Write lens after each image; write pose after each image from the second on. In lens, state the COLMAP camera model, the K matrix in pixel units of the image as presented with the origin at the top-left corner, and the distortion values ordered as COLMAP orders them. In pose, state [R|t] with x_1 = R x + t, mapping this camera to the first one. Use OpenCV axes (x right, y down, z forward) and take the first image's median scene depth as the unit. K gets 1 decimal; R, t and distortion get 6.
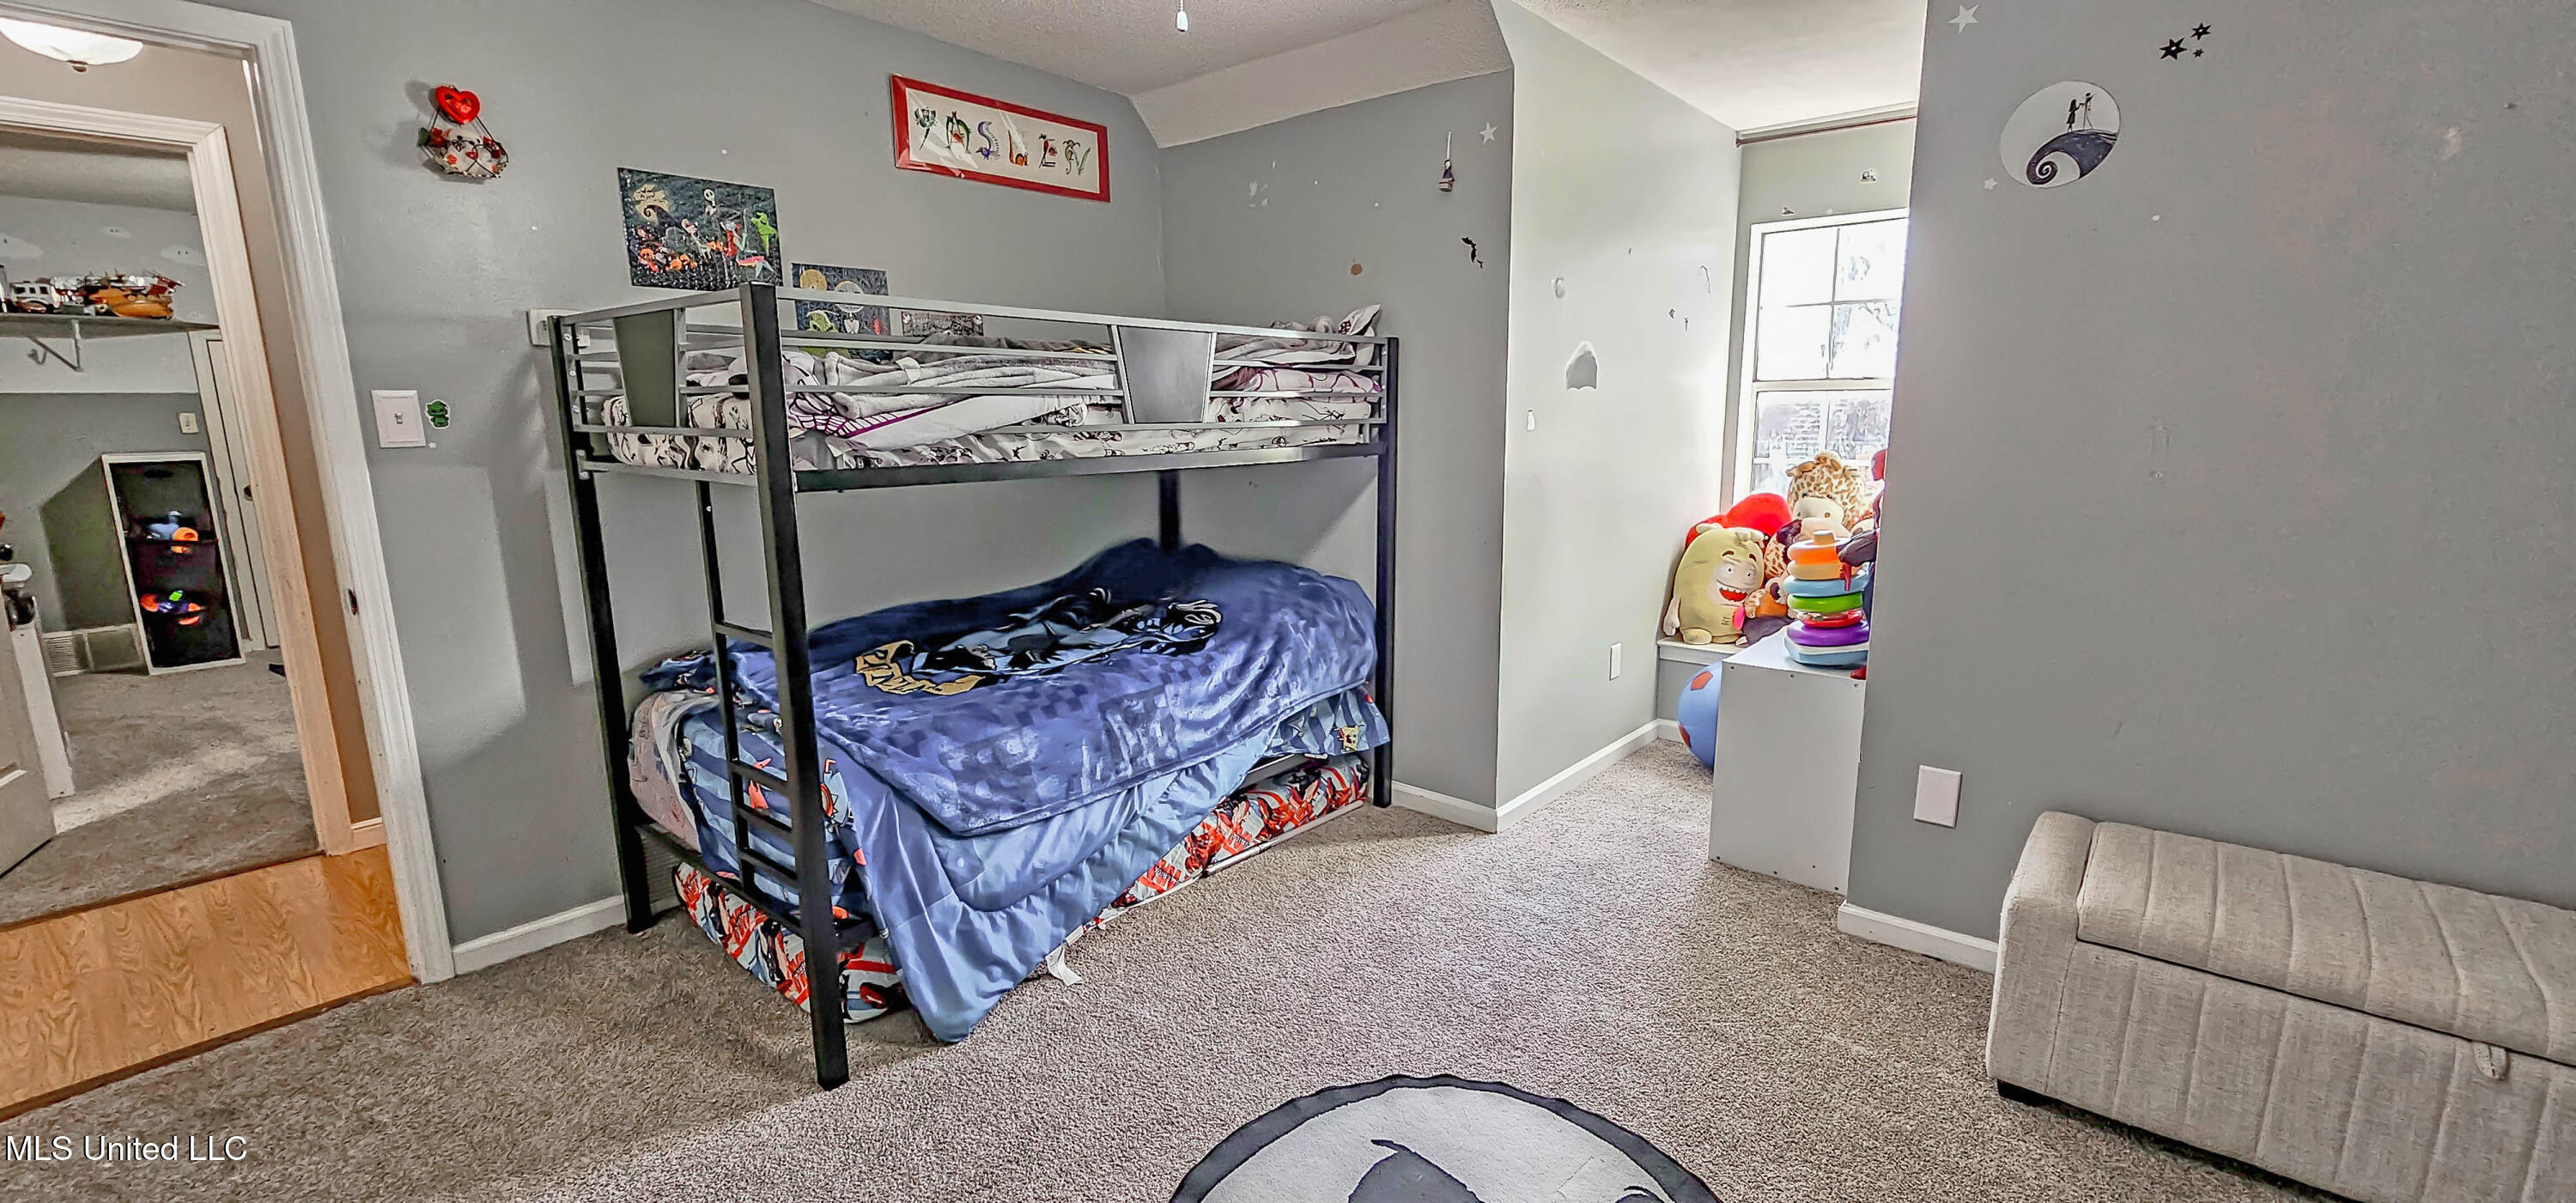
lens RADIAL K [[1049.9, 0, 1284.9], [0, 1049.9, 604.7], [0, 0, 1]] dist [0.001120, -0.000007]
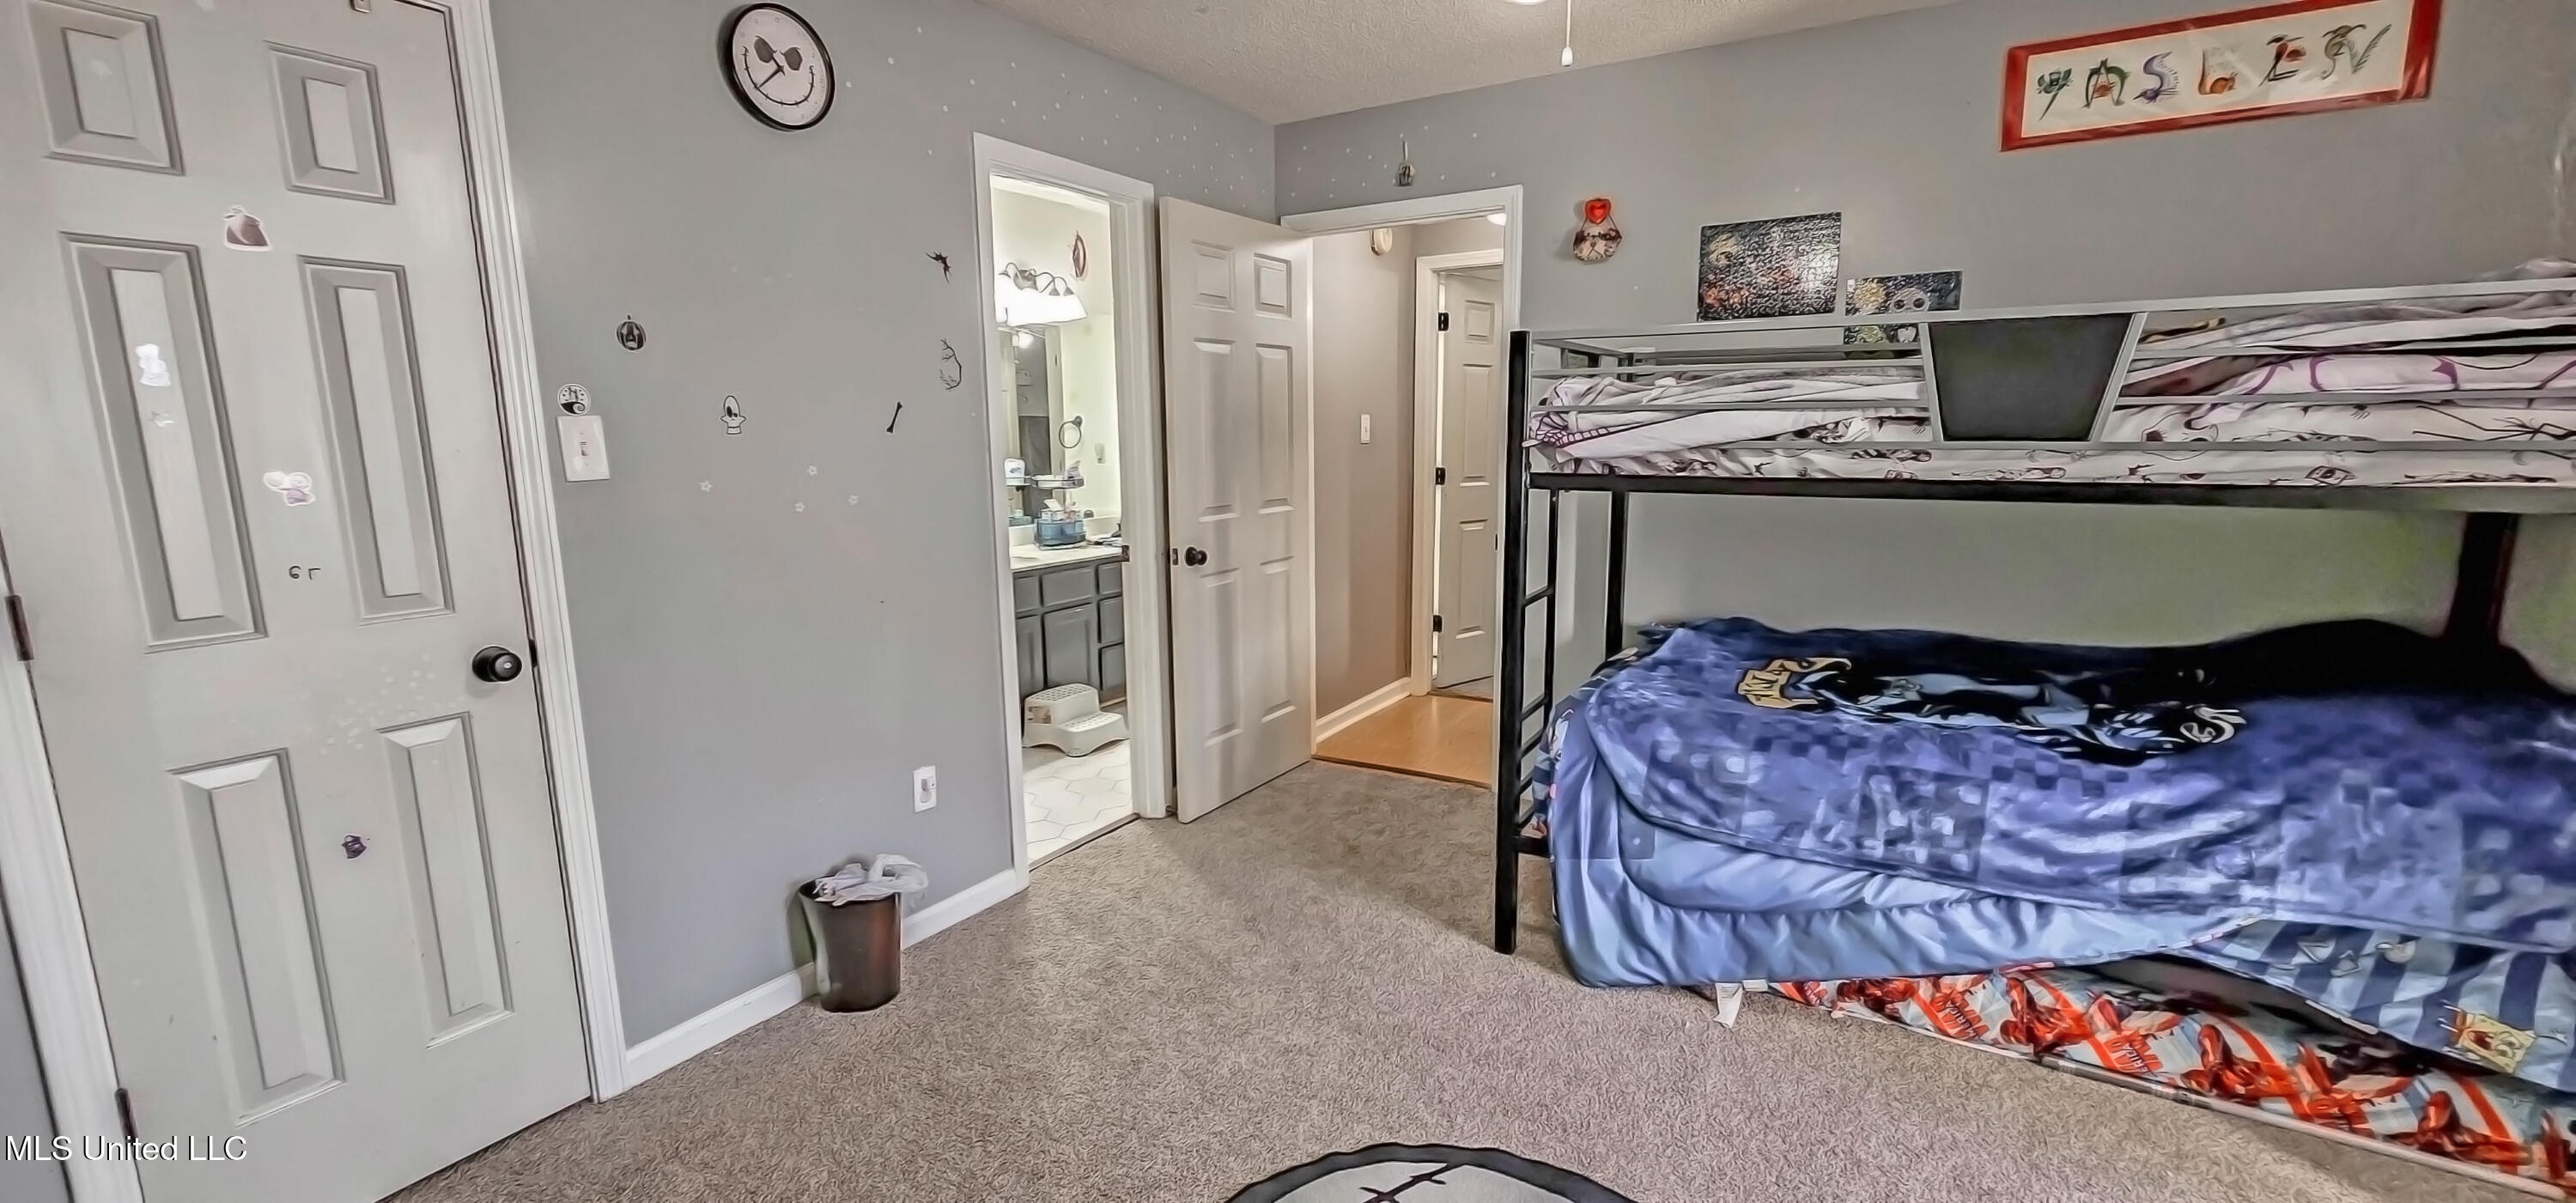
lens RADIAL K [[1049.9, 0, 1286.5], [0, 1049.9, 600.7], [0, 0, 1]] dist [0.001120, -0.000007]
pose [[0.166812, 0.167733, -0.971617, 0.548775], [-0.174391, 0.974907, 0.138360, -0.070724], [0.970444, 0.146361, 0.191877, 0.344413]]
